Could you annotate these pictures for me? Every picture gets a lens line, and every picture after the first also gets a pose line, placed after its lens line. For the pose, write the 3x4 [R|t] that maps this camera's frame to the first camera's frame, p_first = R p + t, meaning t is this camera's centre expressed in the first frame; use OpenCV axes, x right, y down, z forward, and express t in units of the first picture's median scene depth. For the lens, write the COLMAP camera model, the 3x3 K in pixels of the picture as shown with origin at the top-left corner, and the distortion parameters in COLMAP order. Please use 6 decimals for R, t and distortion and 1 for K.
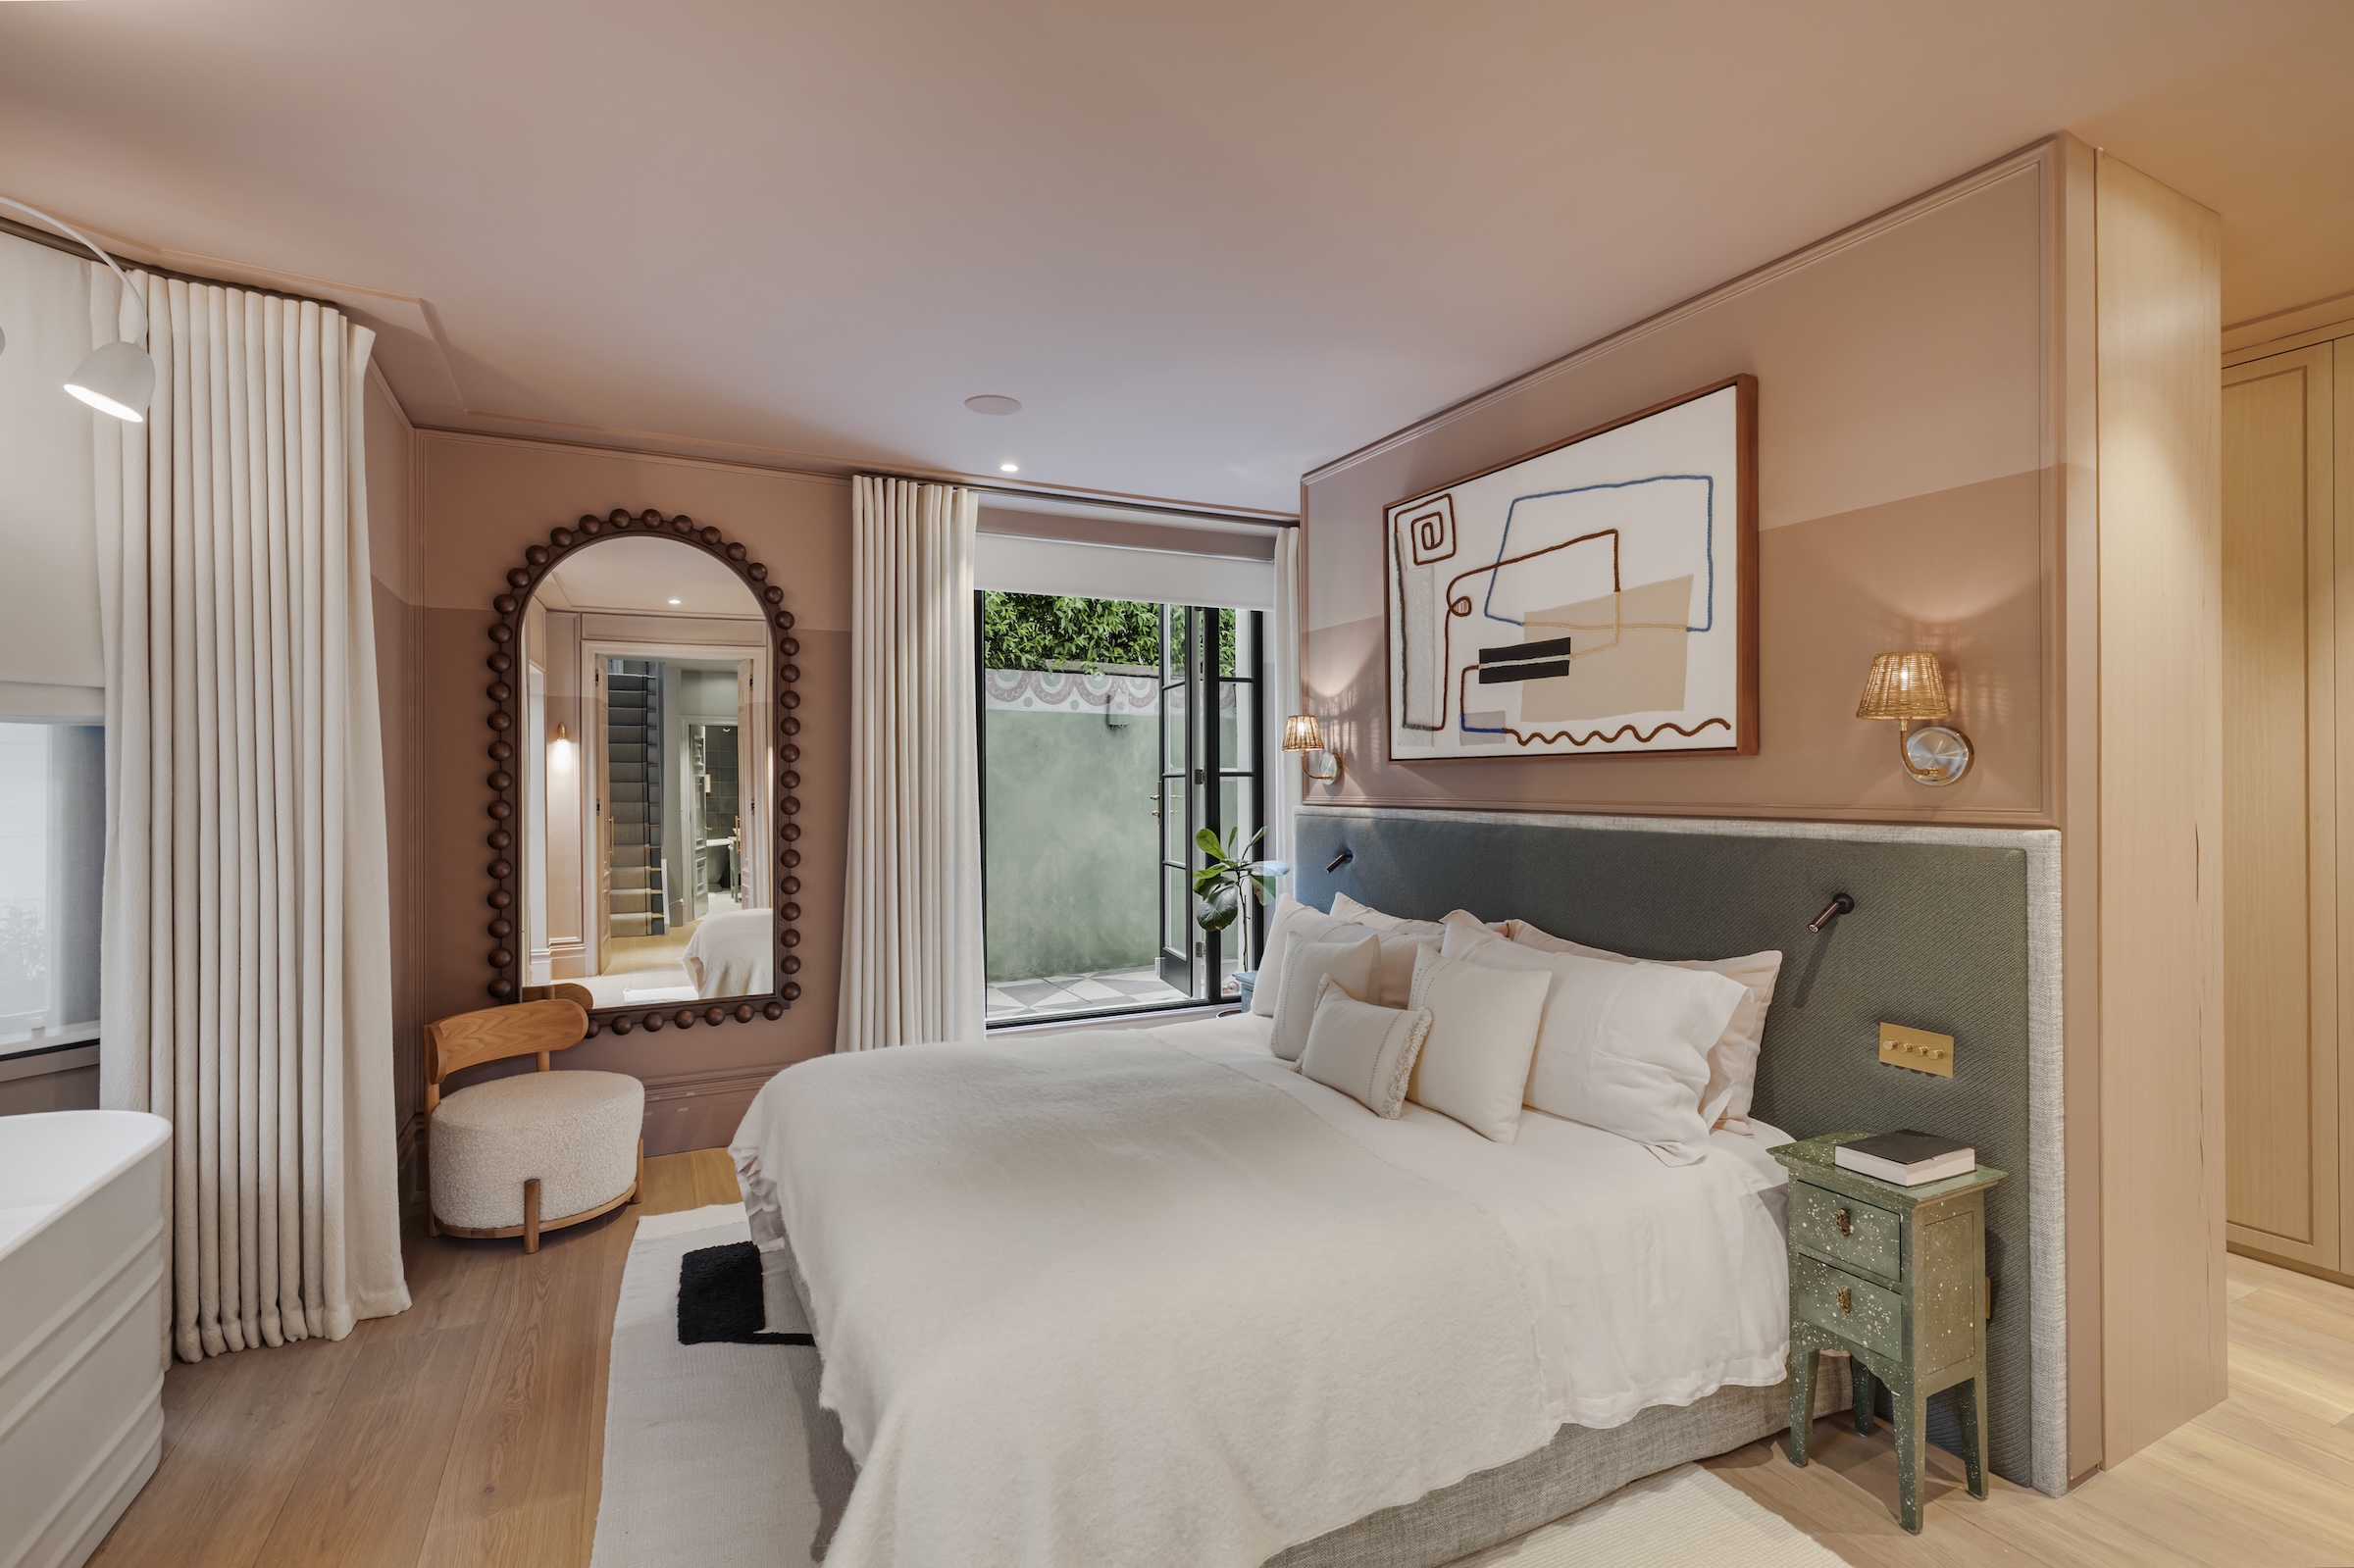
lens RADIAL K [[1077.8, 0, 1192.4], [0, 1077.8, 781.0], [0, 0, 1]] dist [0.004093, 0.000670]
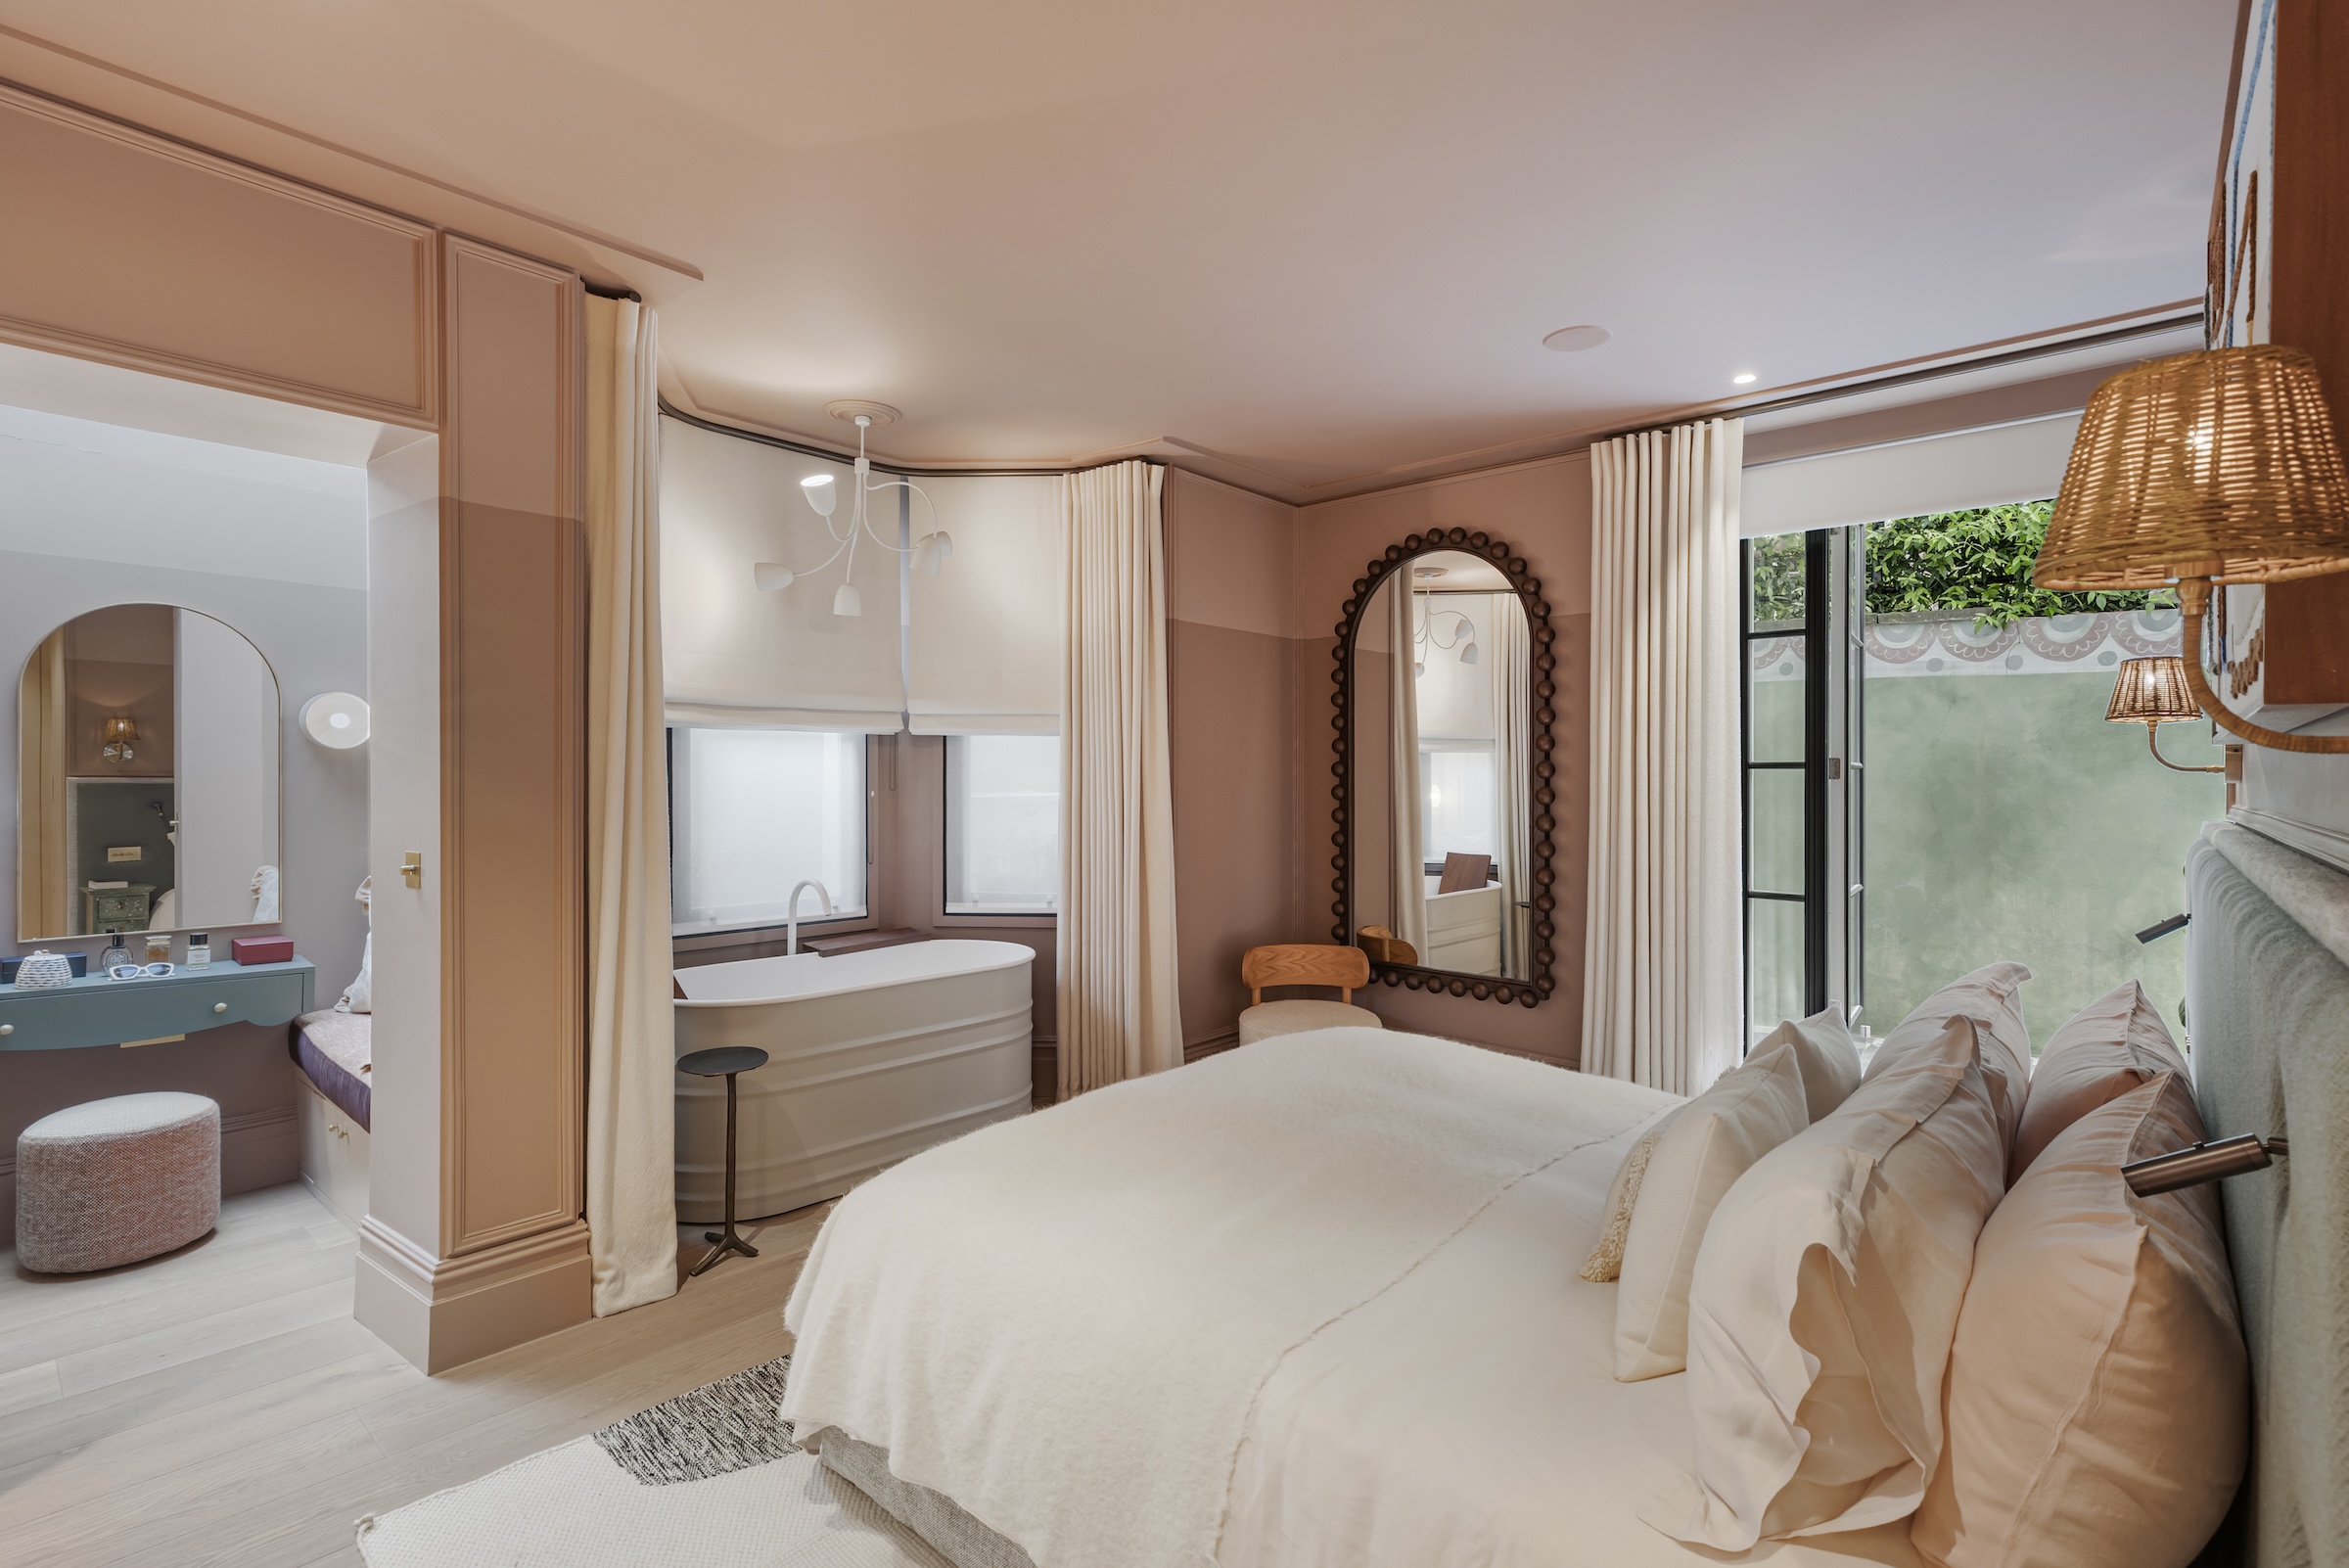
lens RADIAL K [[1075.6, 0, 1187.1], [0, 1075.6, 778.9], [0, 0, 1]] dist [0.004093, 0.000670]
pose [[0.370069, 0.012751, -0.928917, 0.422687], [-0.005355, 0.999918, 0.011593, -0.002711], [0.928989, 0.000684, 0.370107, 0.326842]]
